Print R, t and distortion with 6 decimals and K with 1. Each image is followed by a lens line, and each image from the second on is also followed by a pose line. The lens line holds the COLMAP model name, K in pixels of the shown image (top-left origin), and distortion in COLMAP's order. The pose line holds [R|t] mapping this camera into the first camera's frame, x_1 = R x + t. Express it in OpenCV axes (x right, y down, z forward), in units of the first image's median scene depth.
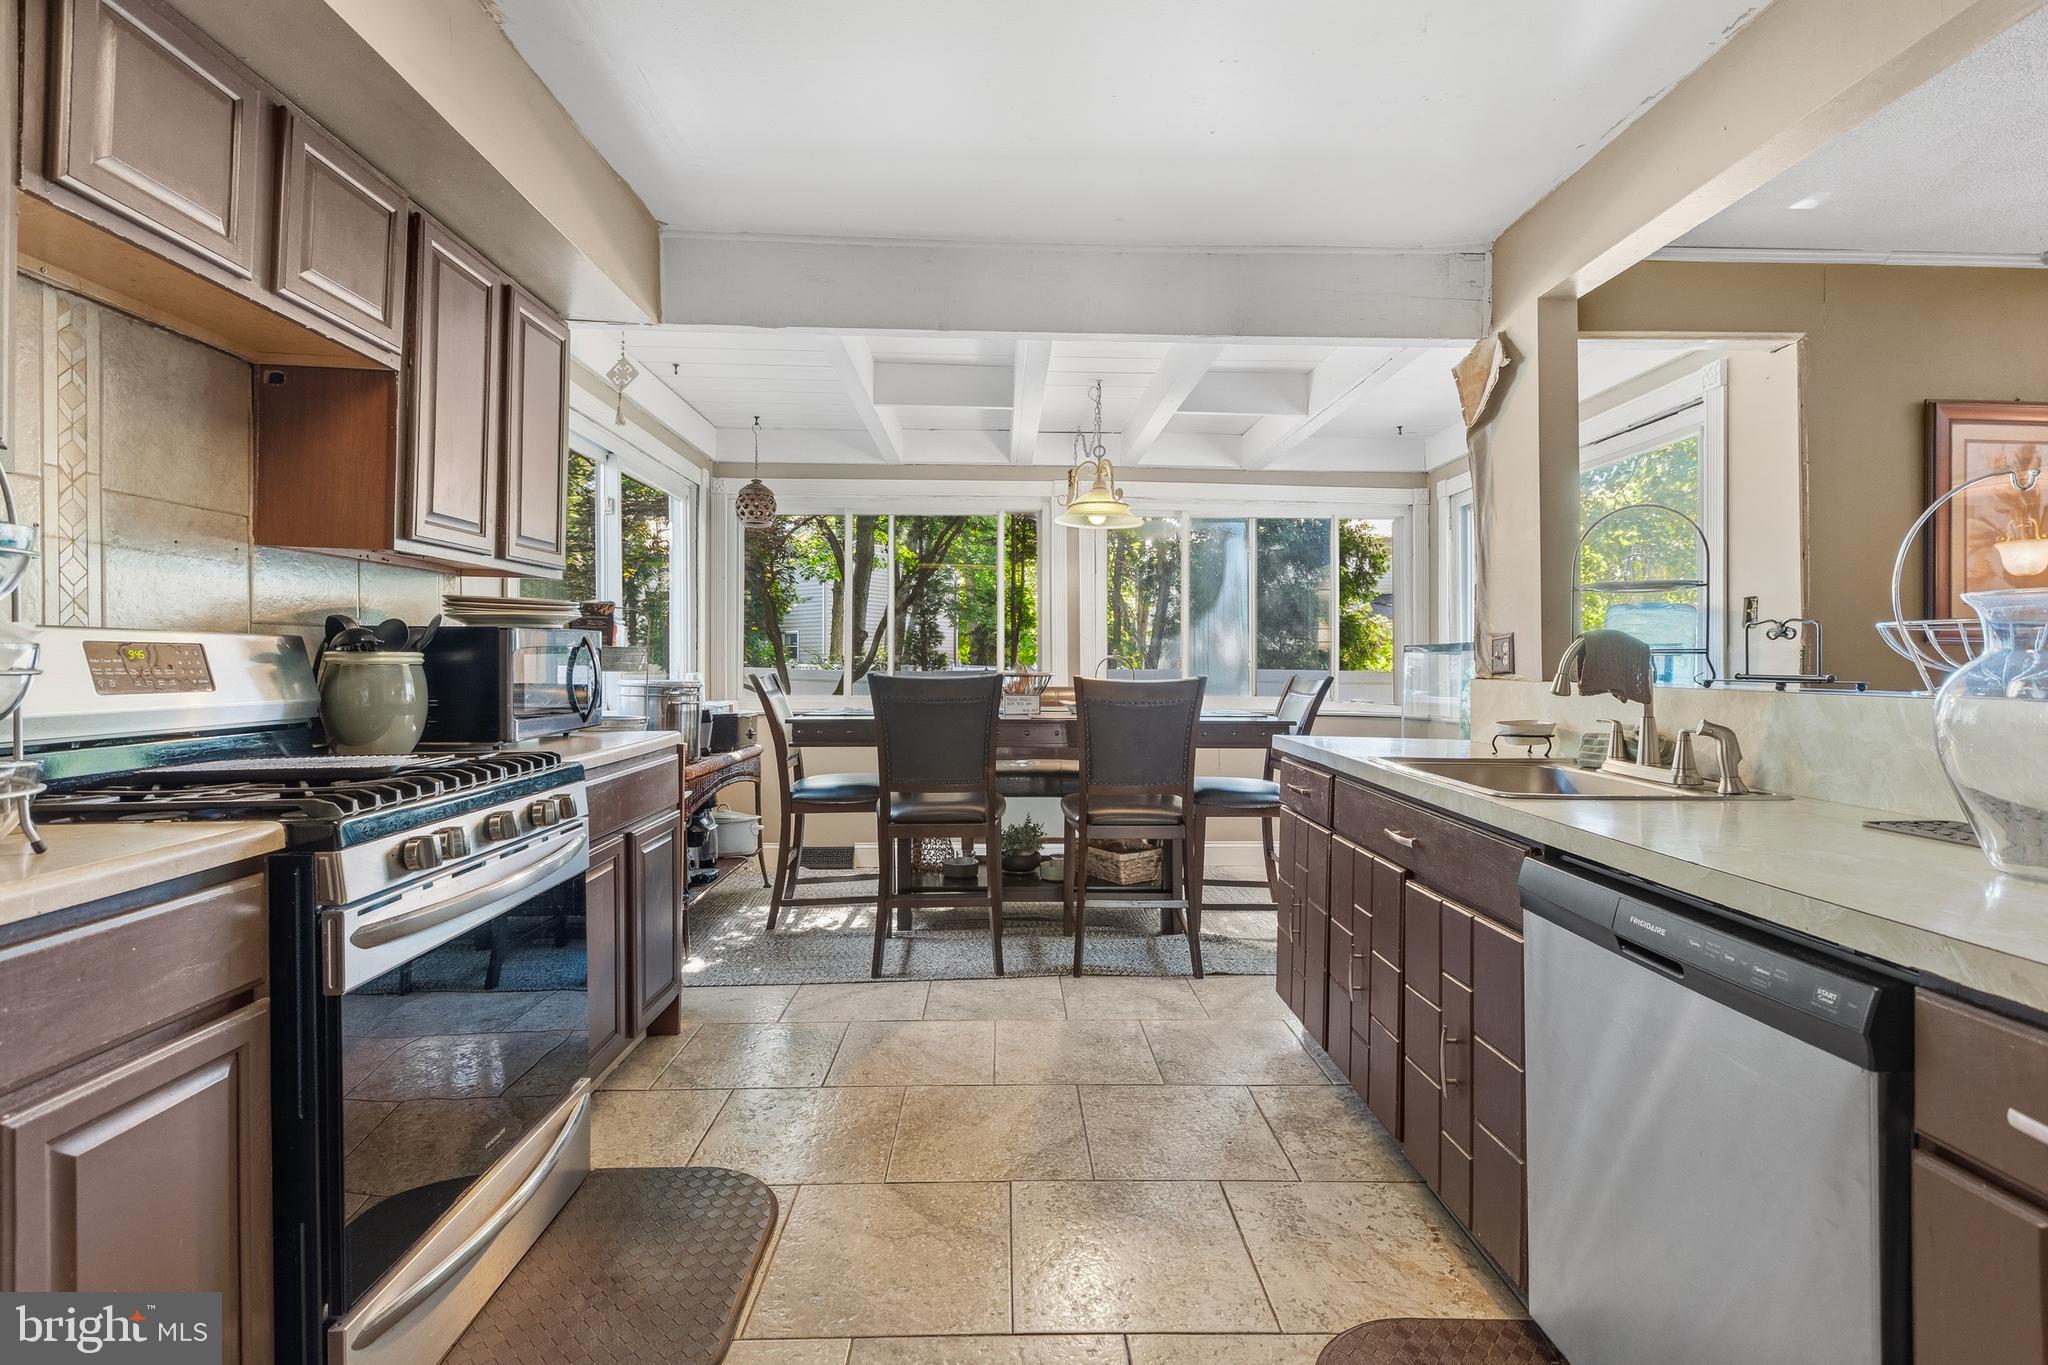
lens RADIAL K [[929.1, 0, 1036.2], [0, 929.1, 659.7], [0, 0, 1]] dist [-0.002725, 0.000467]
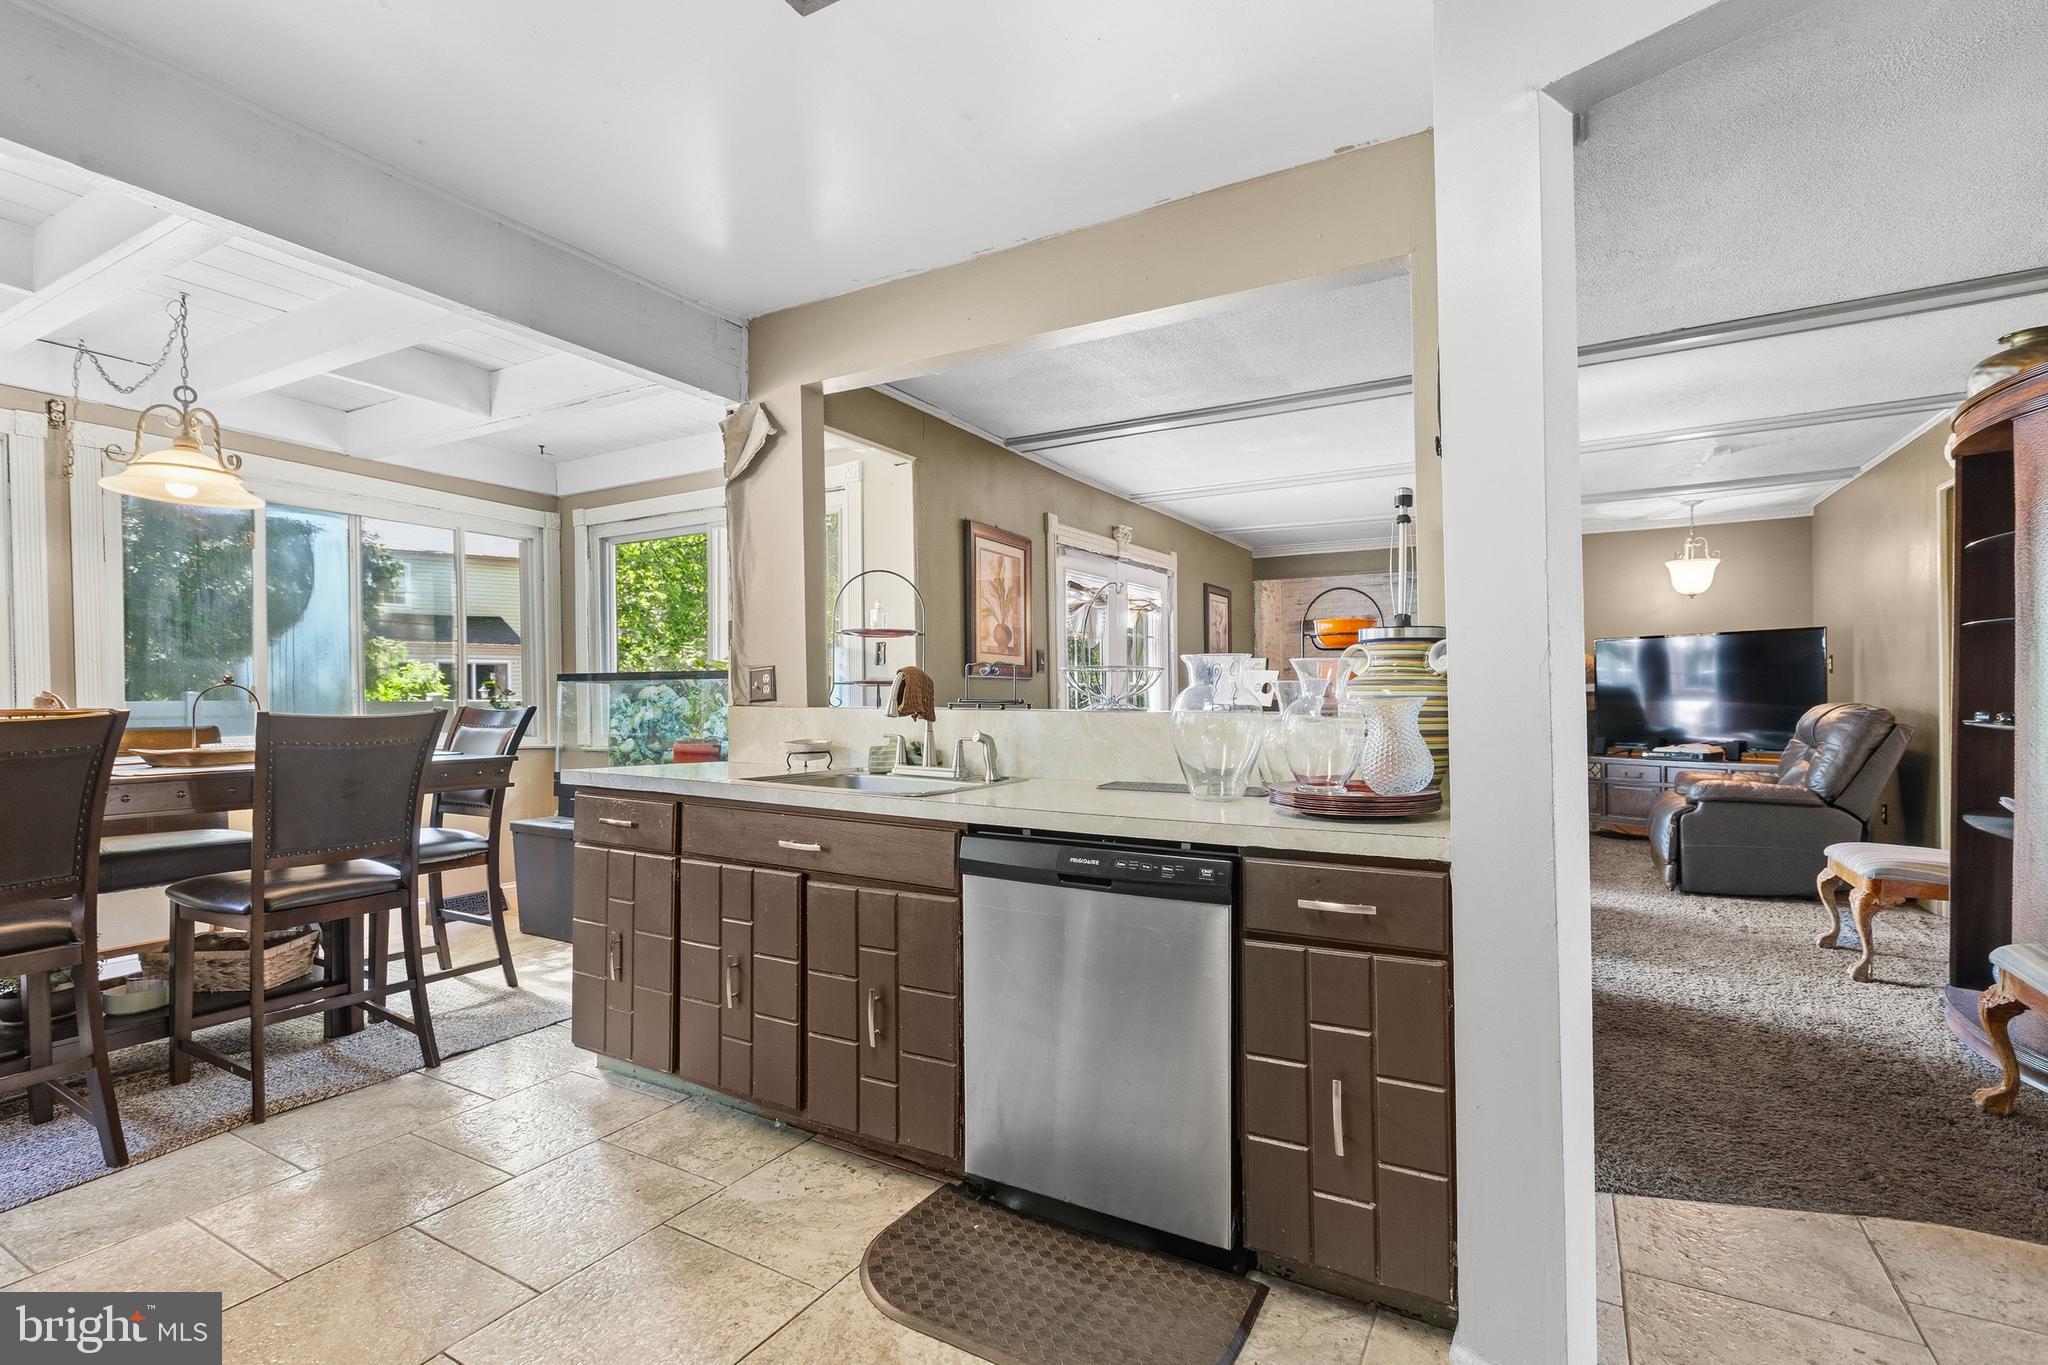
lens RADIAL K [[929.1, 0, 1043.2], [0, 929.1, 696.7], [0, 0, 1]] dist [-0.002725, 0.000467]
pose [[0.513078, -0.007128, 0.858312, -0.325456], [-0.001318, 0.999958, 0.009092, -0.001493], [-0.858341, -0.005796, 0.513047, 0.119631]]
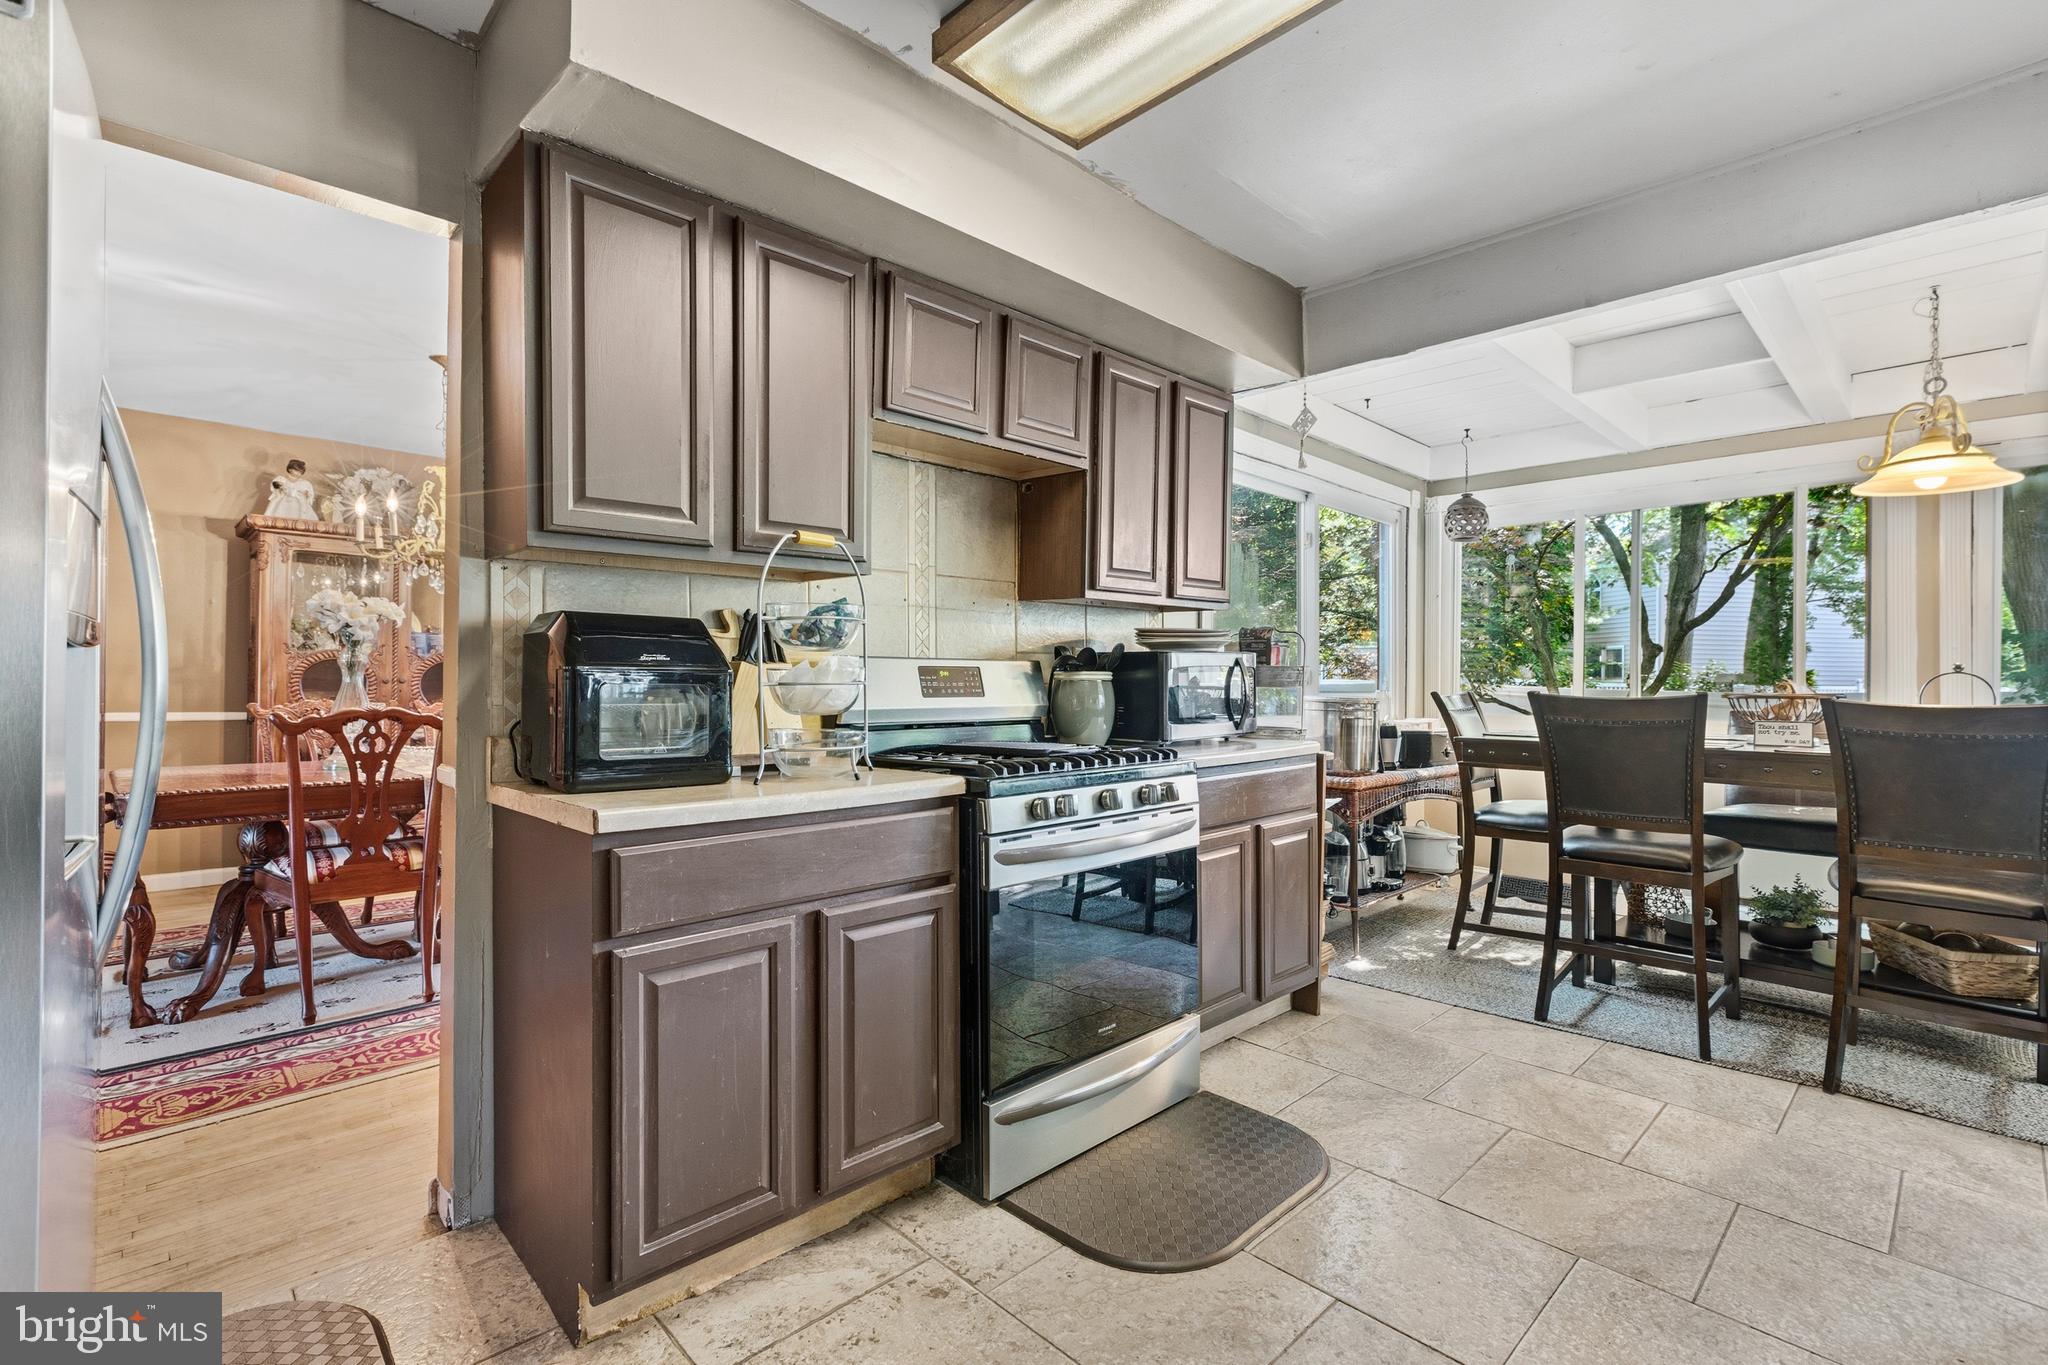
lens RADIAL K [[929.1, 0, 1024.0], [0, 929.1, 678.4], [0, 0, 1]] dist [-0.002725, 0.000467]
pose [[0.666064, -0.001416, -0.745893, 0.211447], [0.000906, 0.999999, -0.001090, 0.002680], [0.745894, 0.000050, 0.666065, 0.001738]]
